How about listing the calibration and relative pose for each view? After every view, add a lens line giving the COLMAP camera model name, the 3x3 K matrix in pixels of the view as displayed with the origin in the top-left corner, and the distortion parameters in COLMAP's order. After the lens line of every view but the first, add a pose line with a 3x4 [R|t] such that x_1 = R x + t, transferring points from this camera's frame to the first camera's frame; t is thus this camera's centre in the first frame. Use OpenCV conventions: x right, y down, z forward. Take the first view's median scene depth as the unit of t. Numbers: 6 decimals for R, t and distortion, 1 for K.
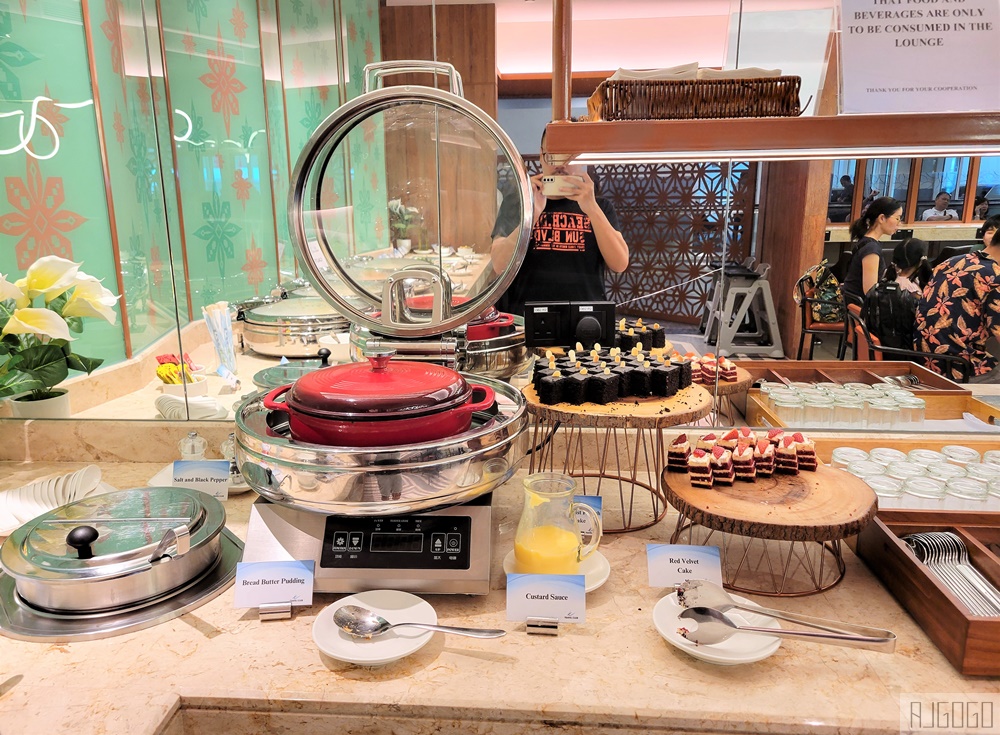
lens RADIAL K [[759.8, 0, 496.0], [0, 759.8, 359.5], [0, 0, 1]] dist [0.041914, -0.023622]
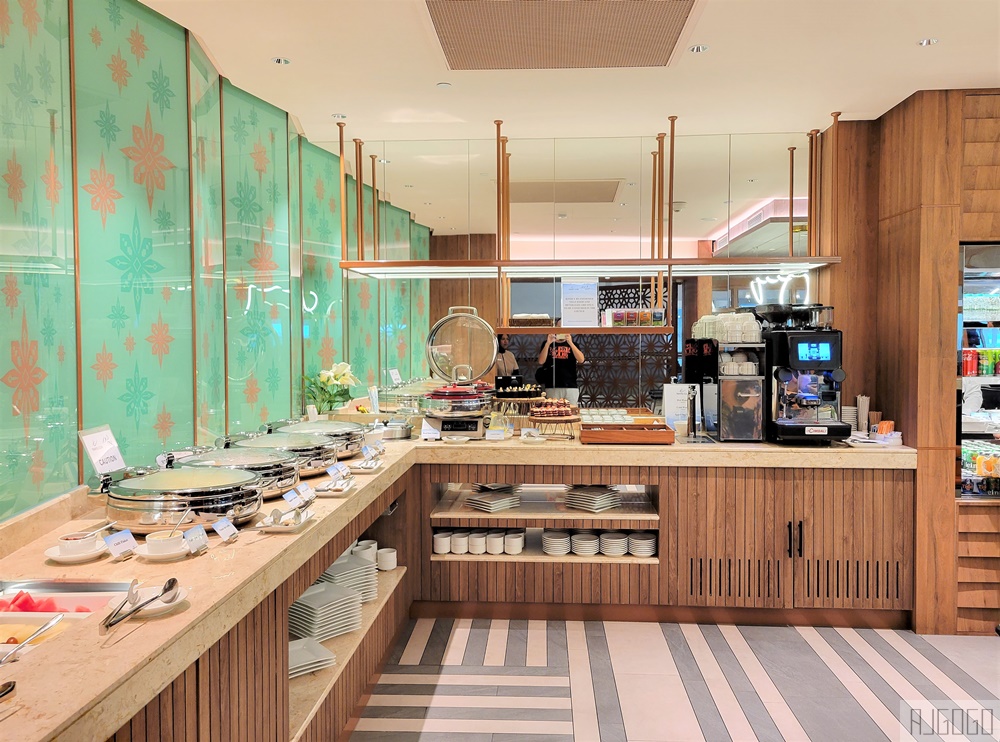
lens RADIAL K [[759.8, 0, 505.3], [0, 759.8, 363.1], [0, 0, 1]] dist [0.041914, -0.023622]
pose [[0.999989, 0.002962, -0.003630, 0.032934], [-0.003605, 0.981322, -0.192341, 0.176162], [0.002992, 0.192352, 0.981321, -0.781656]]
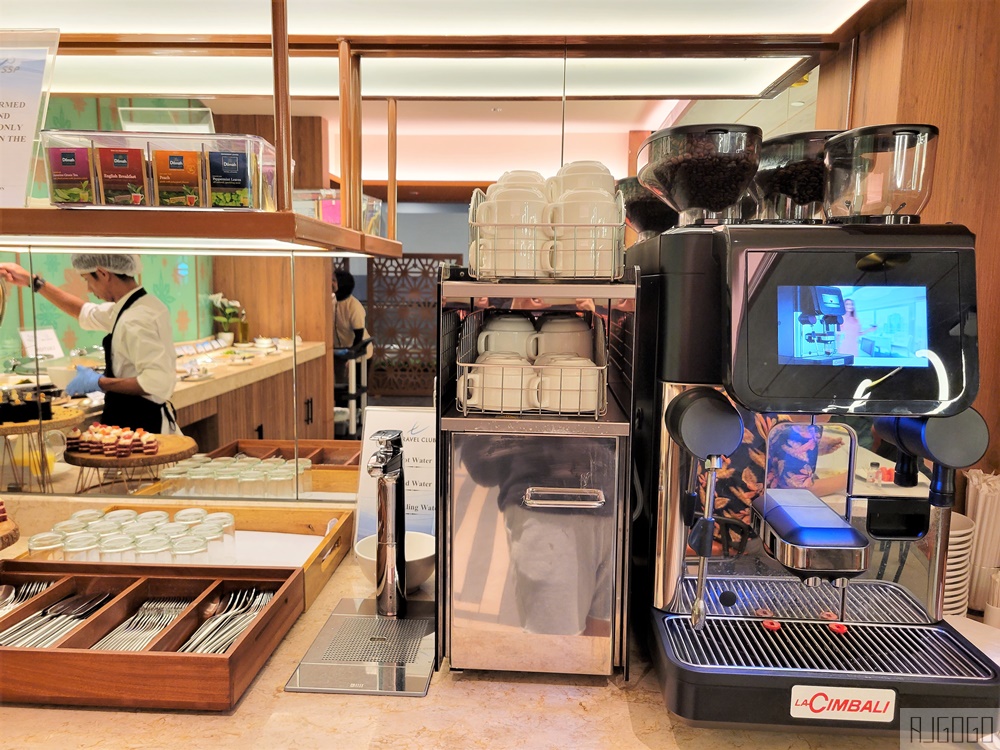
lens RADIAL K [[759.8, 0, 505.0], [0, 759.8, 374.5], [0, 0, 1]] dist [0.041914, -0.023622]
pose [[0.999657, 0.012957, 0.022740, 0.322058], [-0.010362, 0.993794, -0.110749, 0.012953], [-0.024033, 0.110475, 0.993588, -0.038188]]
